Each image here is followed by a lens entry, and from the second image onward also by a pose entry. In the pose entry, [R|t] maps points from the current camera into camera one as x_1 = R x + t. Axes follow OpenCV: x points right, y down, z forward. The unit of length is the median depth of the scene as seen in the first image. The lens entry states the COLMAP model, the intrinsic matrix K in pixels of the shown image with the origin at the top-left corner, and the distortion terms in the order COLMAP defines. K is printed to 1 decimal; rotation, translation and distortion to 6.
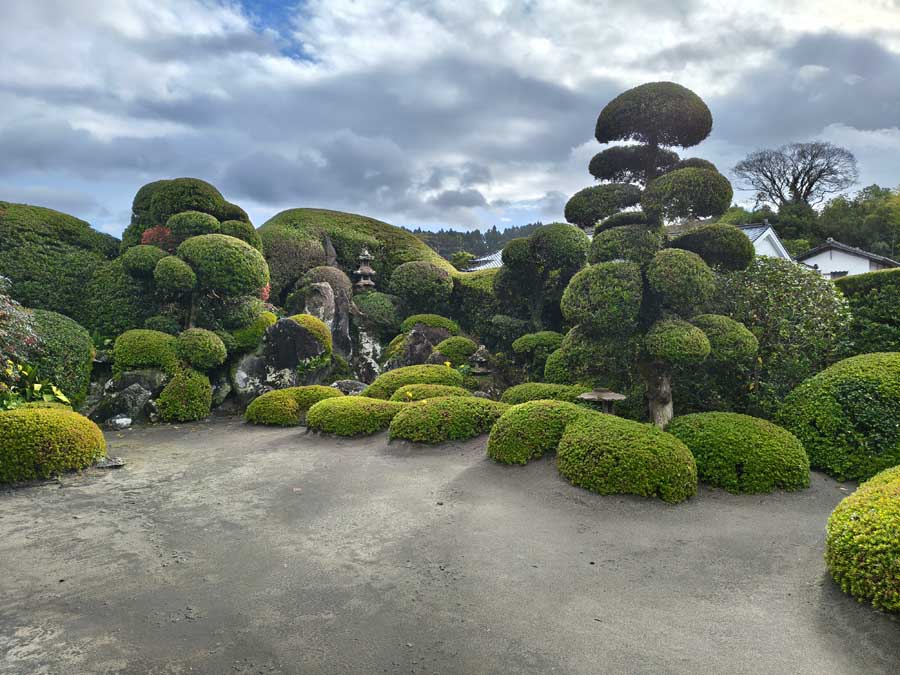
lens RADIAL K [[610.7, 0, 452.8], [0, 610.7, 338.1], [0, 0, 1]] dist [0.046199, -0.053830]
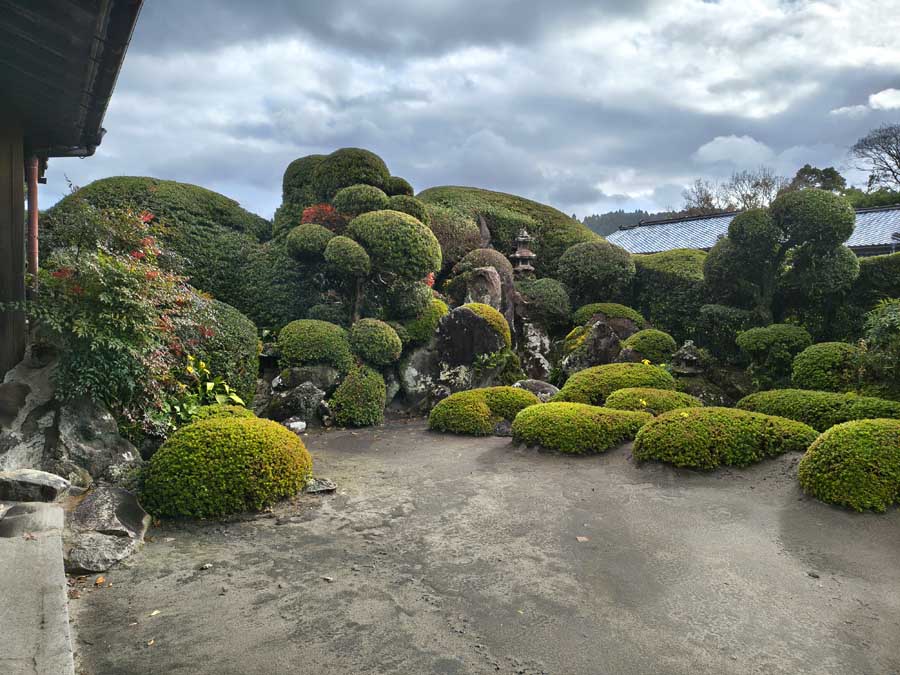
lens RADIAL K [[610.7, 0, 463.3], [0, 610.7, 335.6], [0, 0, 1]] dist [0.046199, -0.053830]
pose [[0.994468, 0.008048, -0.104730, -0.180306], [-0.006792, 0.999901, 0.012345, -0.003121], [0.104819, -0.011565, 0.994424, 0.142537]]
